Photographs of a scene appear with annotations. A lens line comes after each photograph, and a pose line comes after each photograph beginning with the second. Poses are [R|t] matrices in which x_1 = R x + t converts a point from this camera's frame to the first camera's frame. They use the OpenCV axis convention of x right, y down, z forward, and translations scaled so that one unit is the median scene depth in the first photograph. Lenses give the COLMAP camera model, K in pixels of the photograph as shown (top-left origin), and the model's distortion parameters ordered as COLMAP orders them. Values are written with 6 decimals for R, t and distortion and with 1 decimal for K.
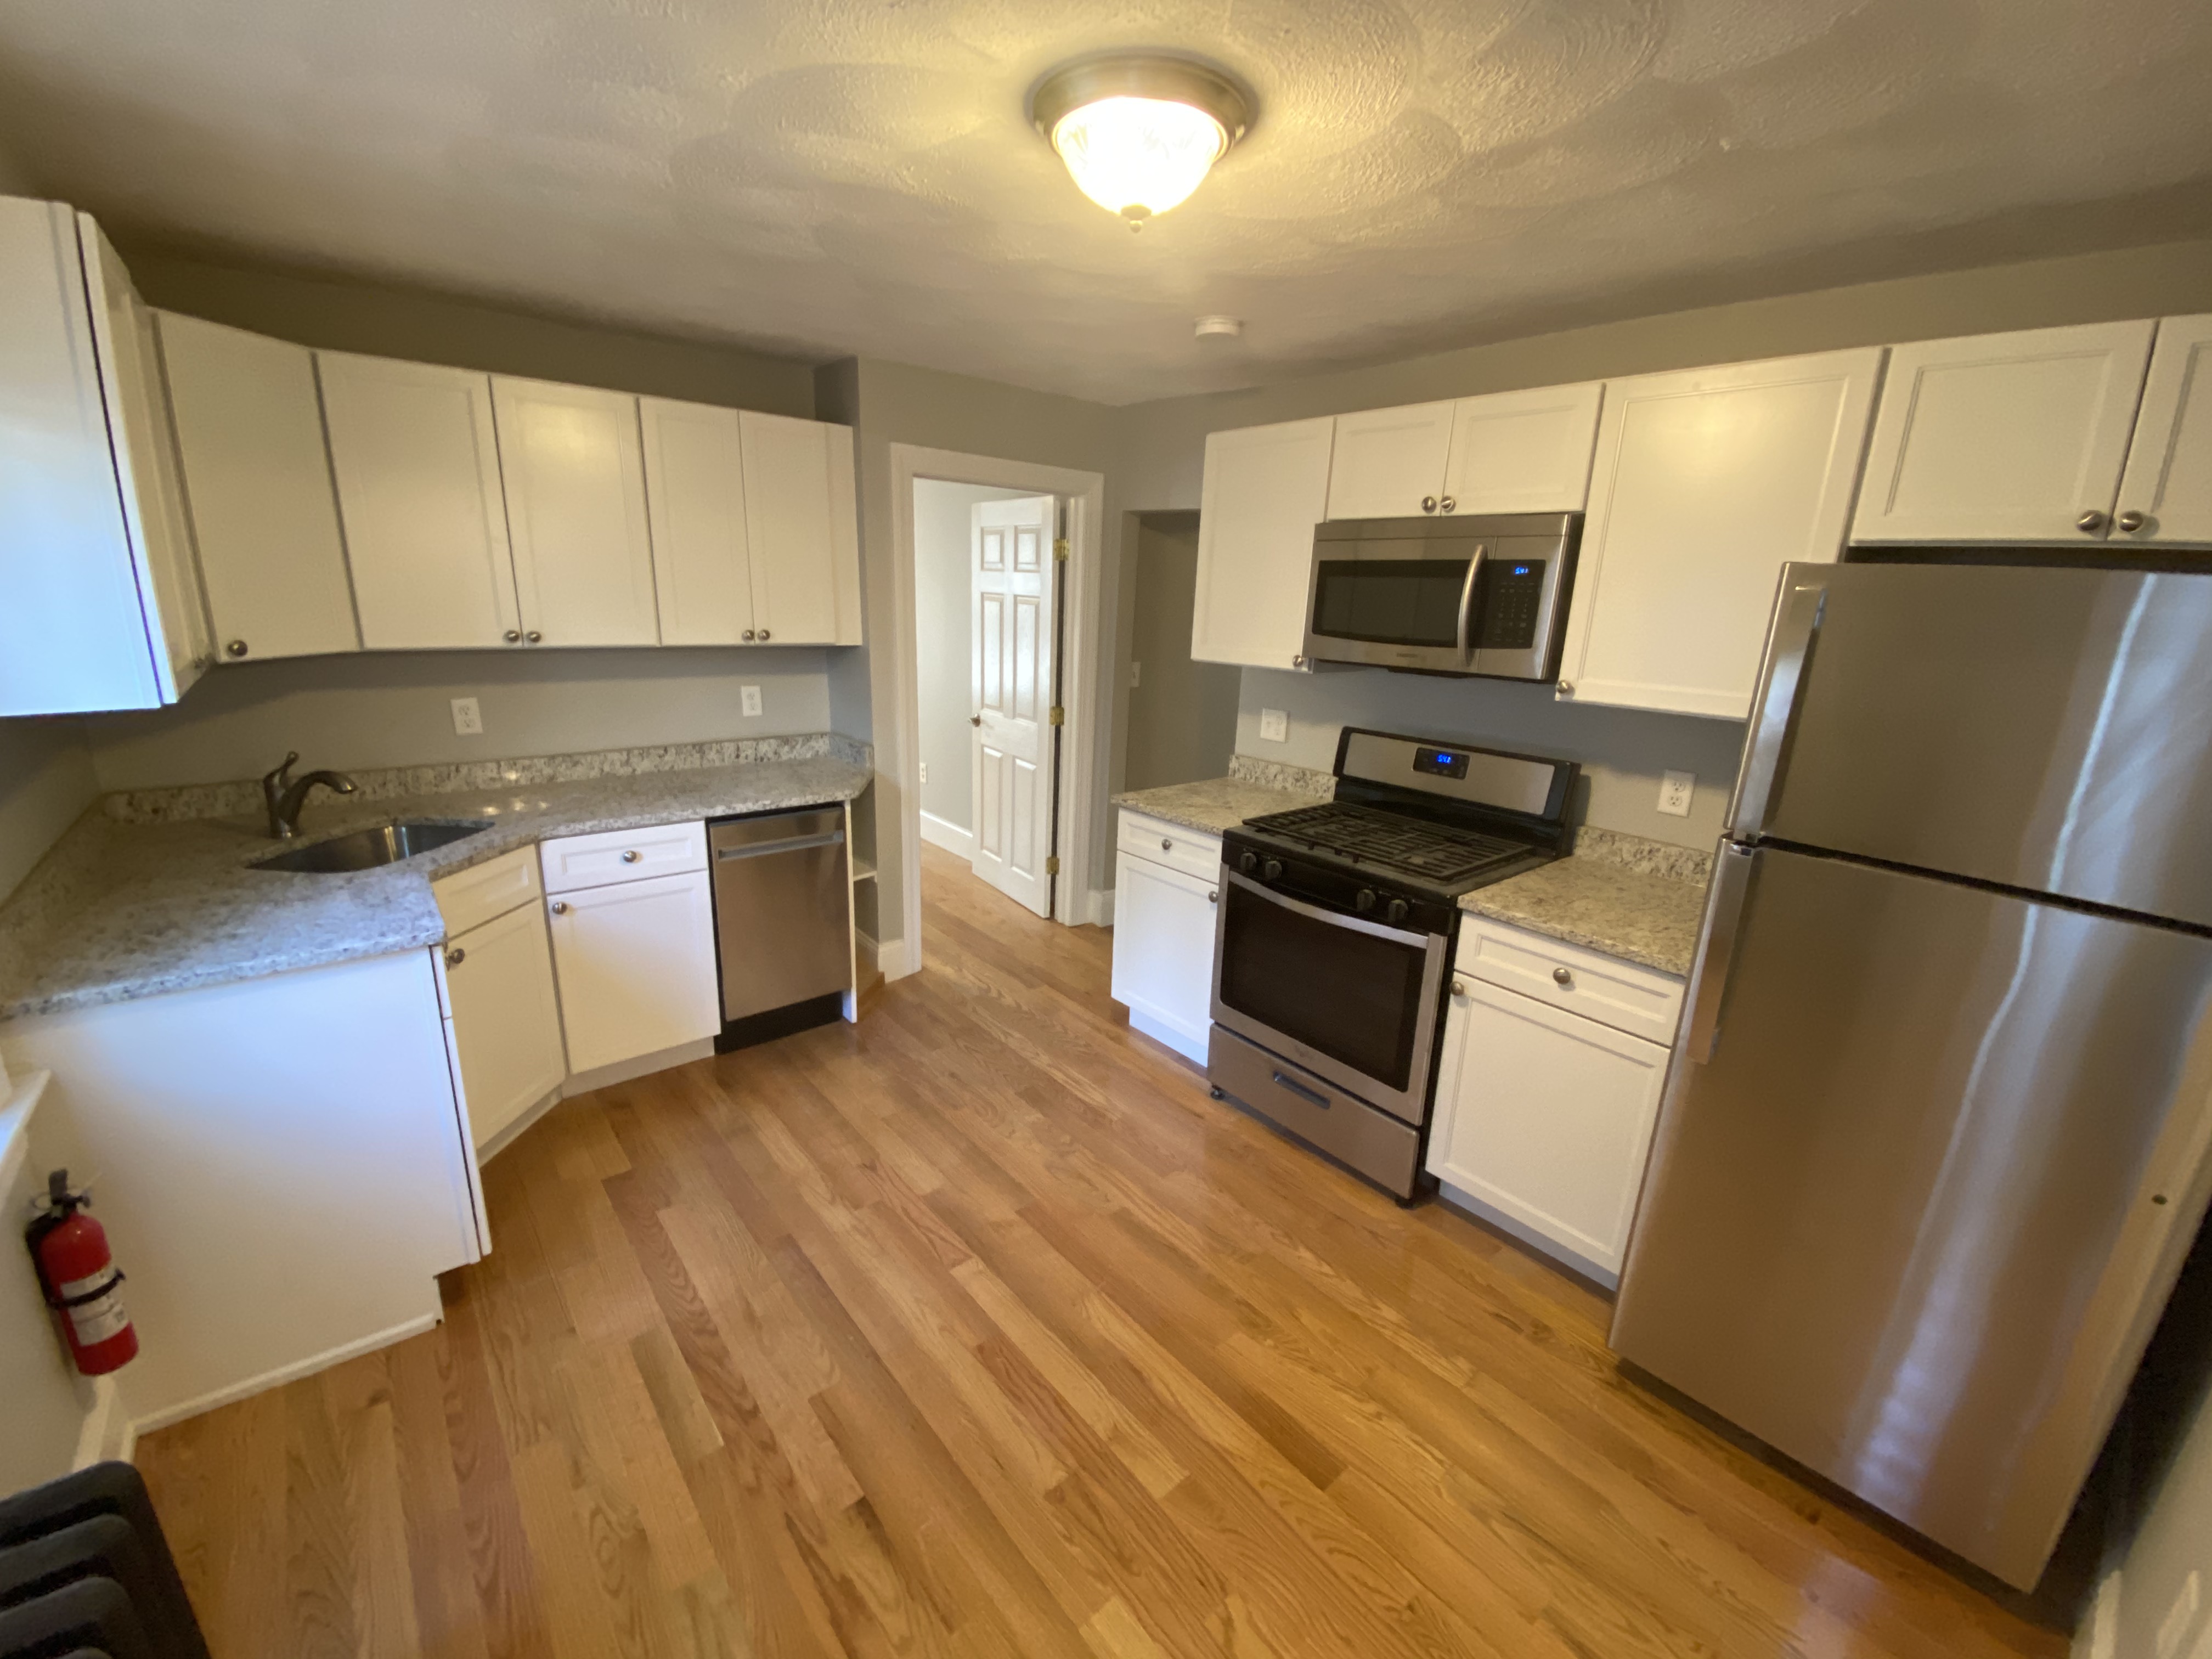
lens RADIAL K [[895.9, 0, 1108.6], [0, 895.9, 826.2], [0, 0, 1]] dist [0.033524, -0.027698]
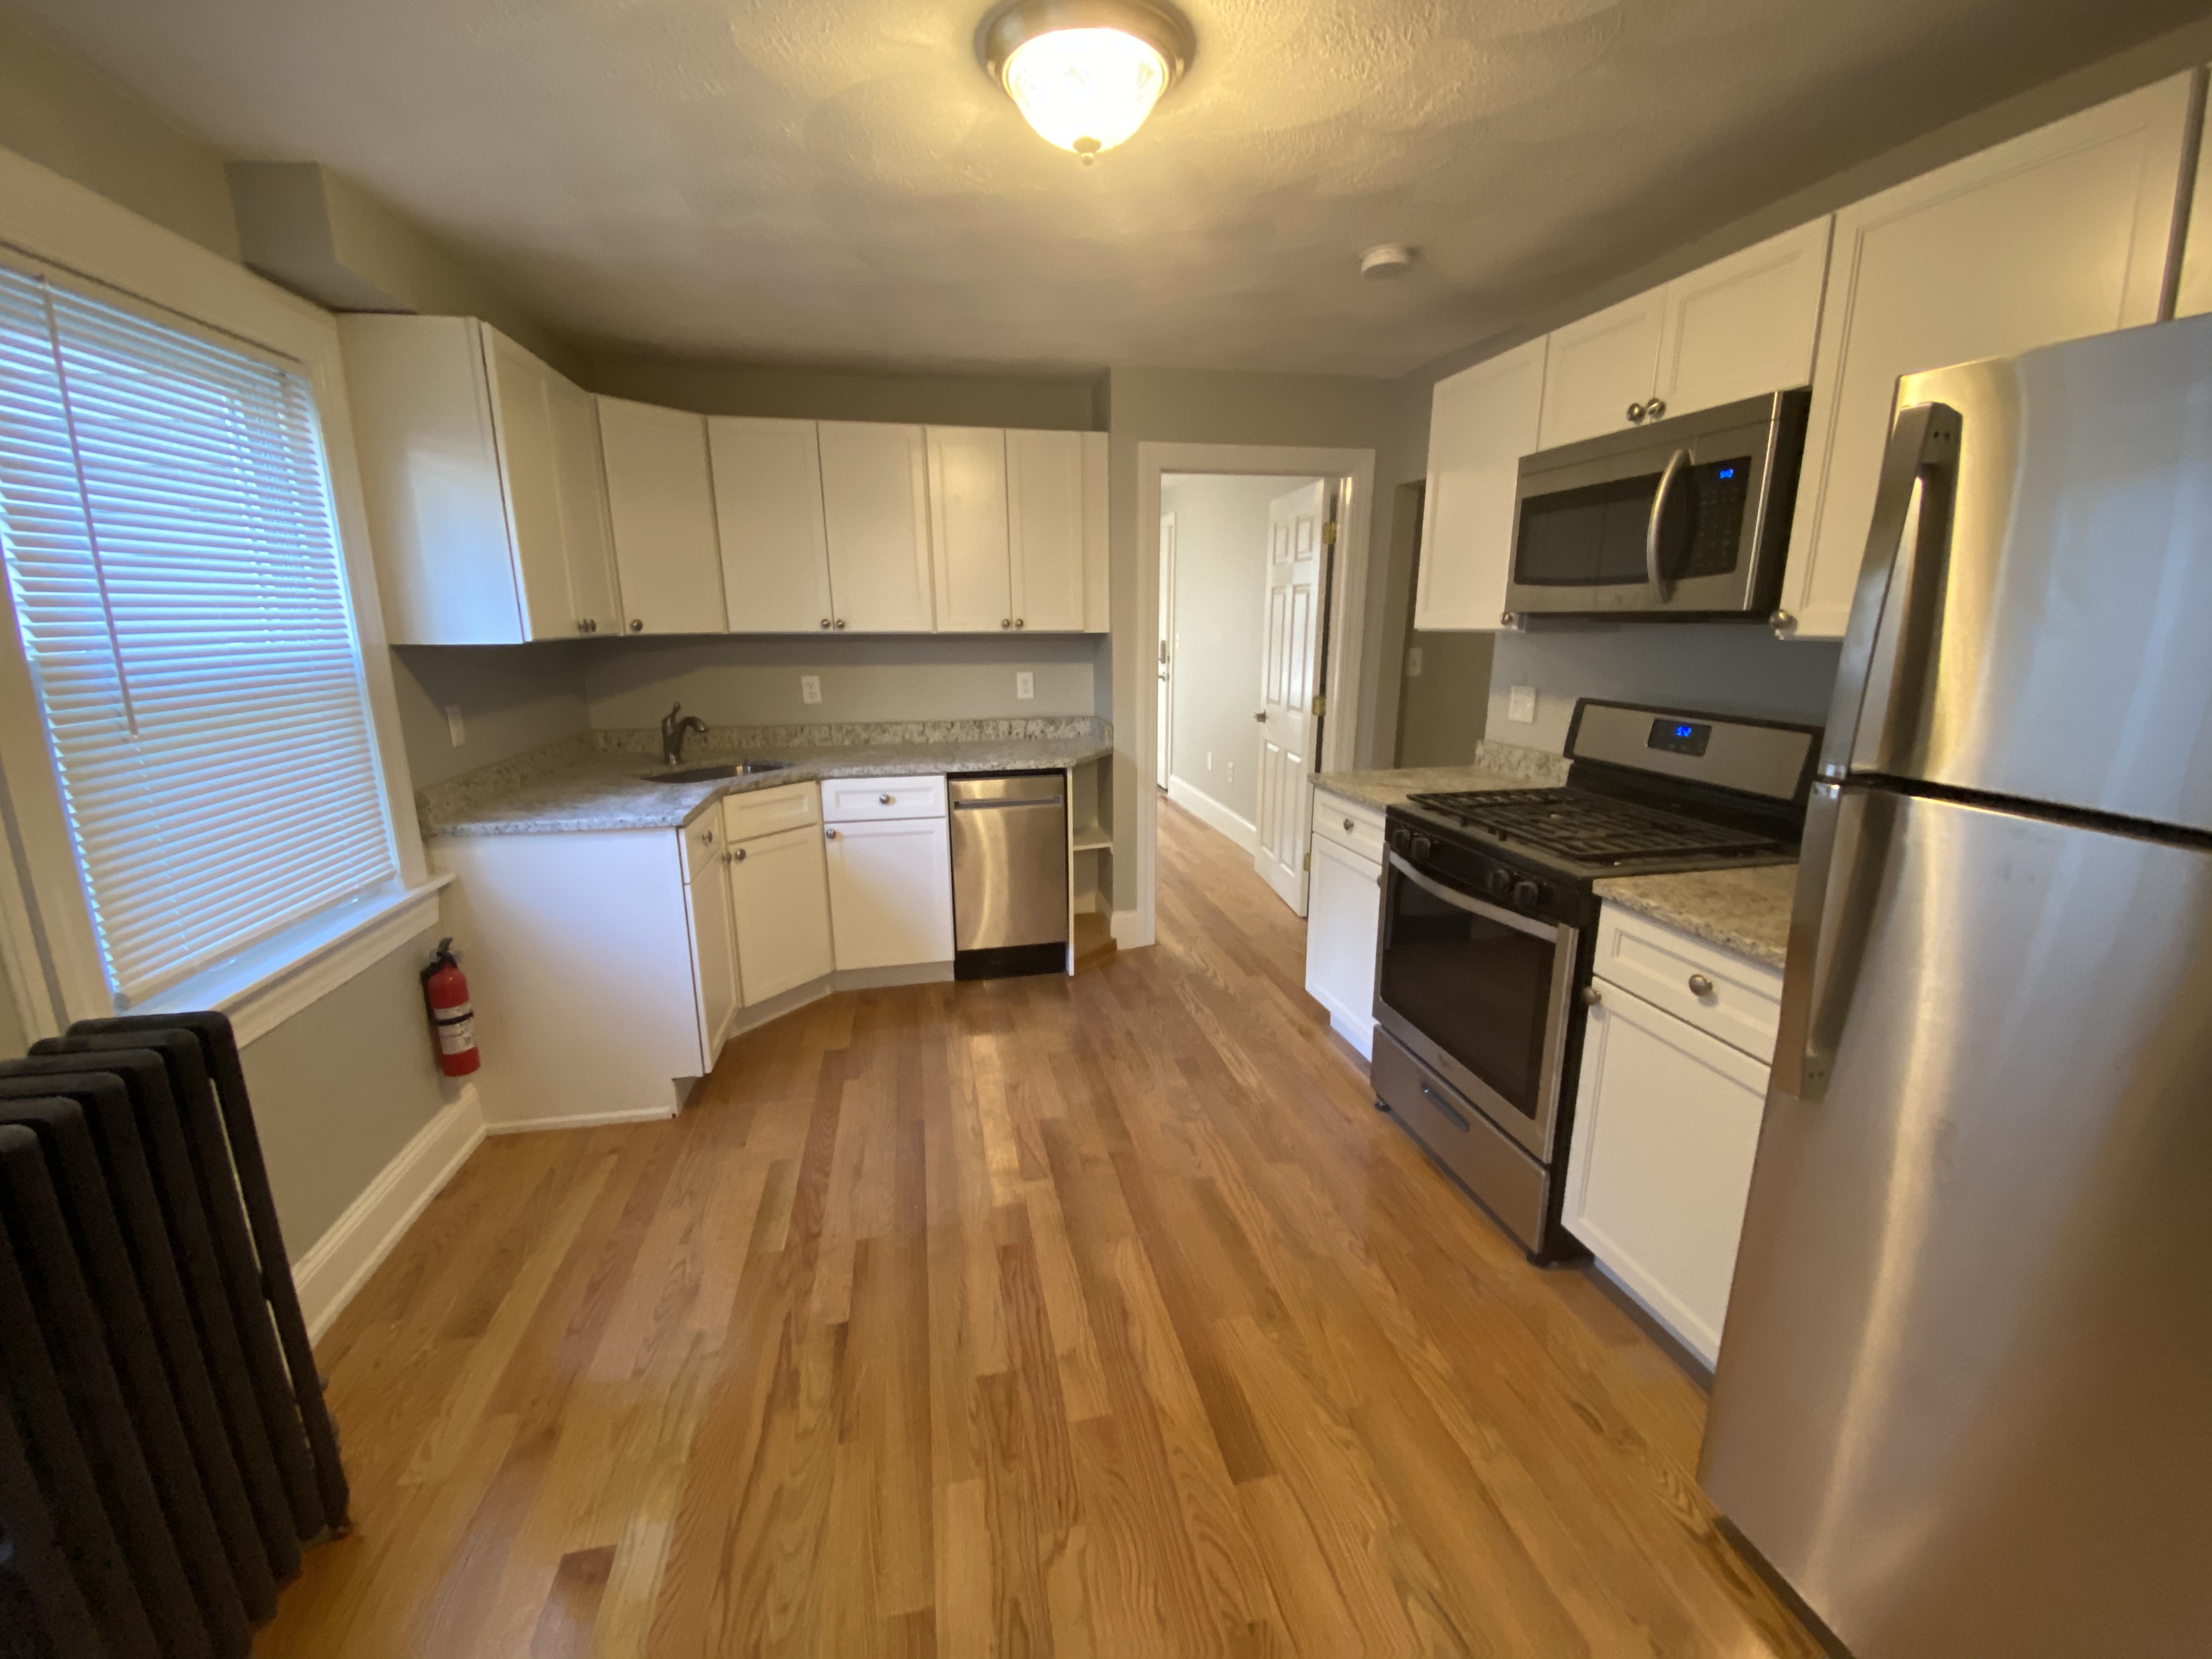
lens RADIAL K [[895.9, 0, 1108.6], [0, 895.9, 826.2], [0, 0, 1]] dist [0.033524, -0.027698]
pose [[0.880219, 0.065722, -0.469995, 0.355553], [-0.084851, 0.996201, -0.019607, 0.077216], [0.466921, 0.057138, 0.882451, 0.075945]]
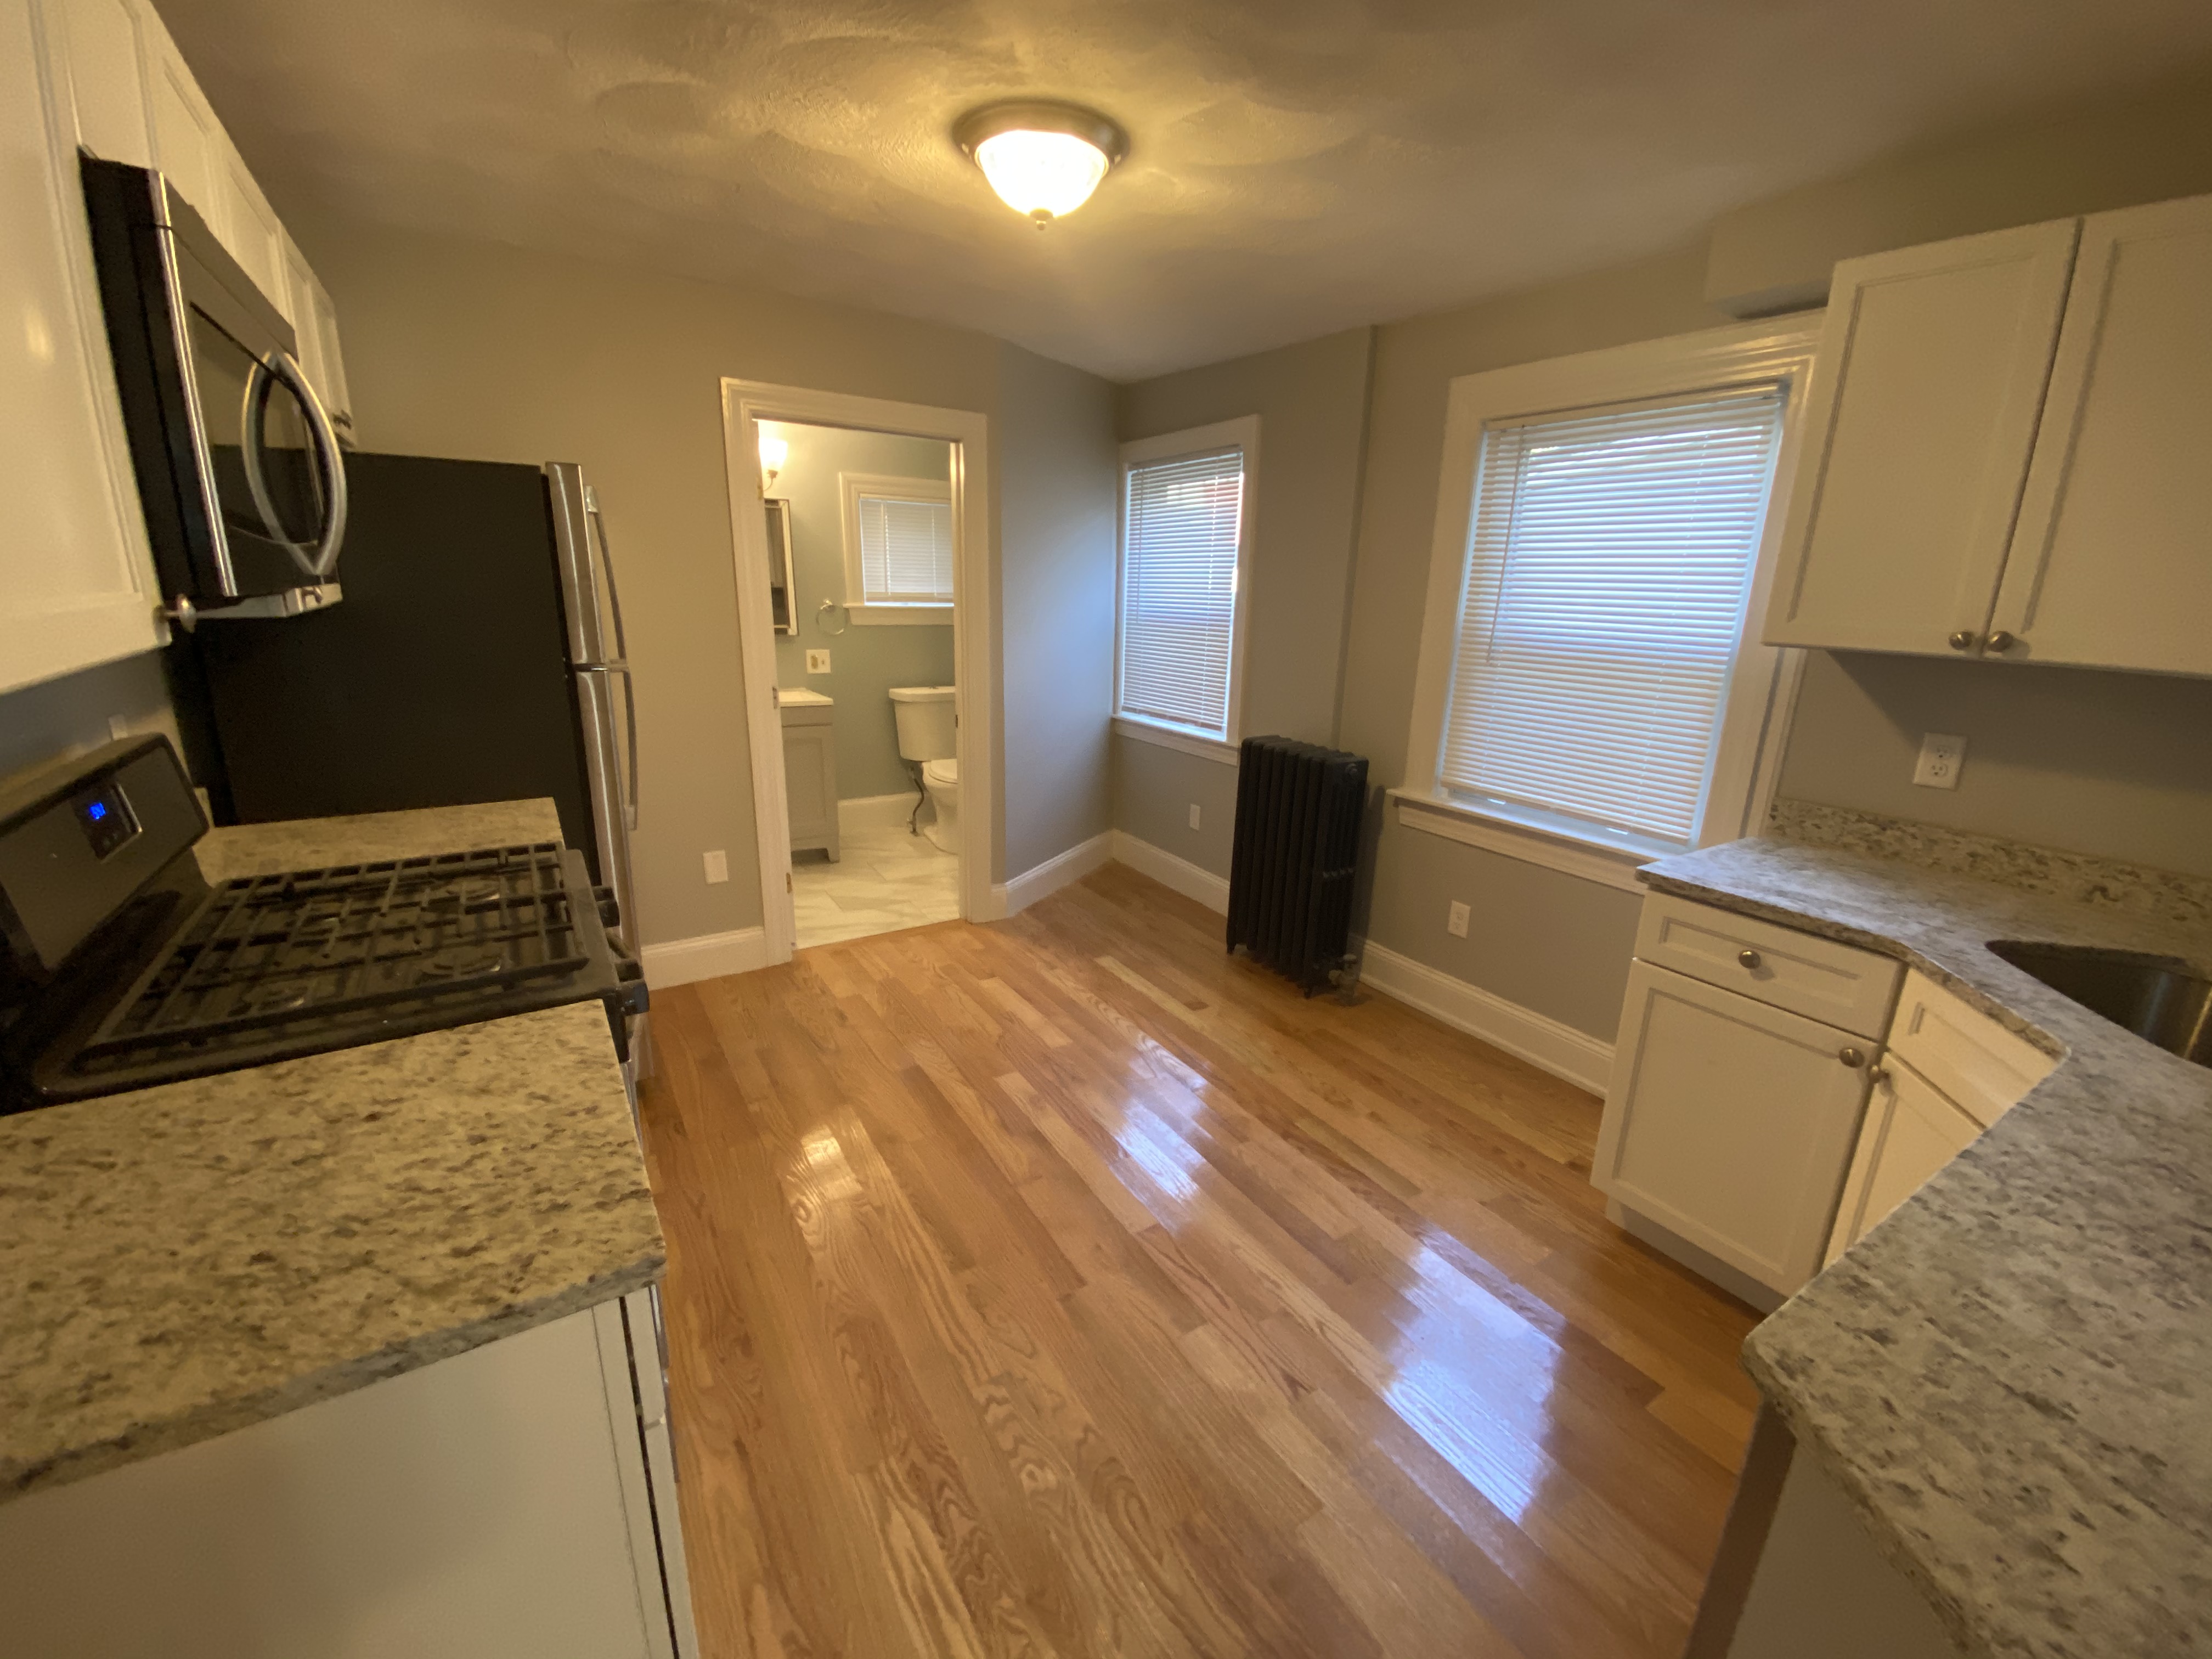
lens RADIAL K [[895.9, 0, 1108.6], [0, 895.9, 826.2], [0, 0, 1]] dist [0.033524, -0.027698]
pose [[-0.989227, -0.095562, 0.110894, -0.176385], [-0.026746, 0.862766, 0.504896, -0.343549], [-0.143924, 0.496491, -0.856027, 1.503775]]
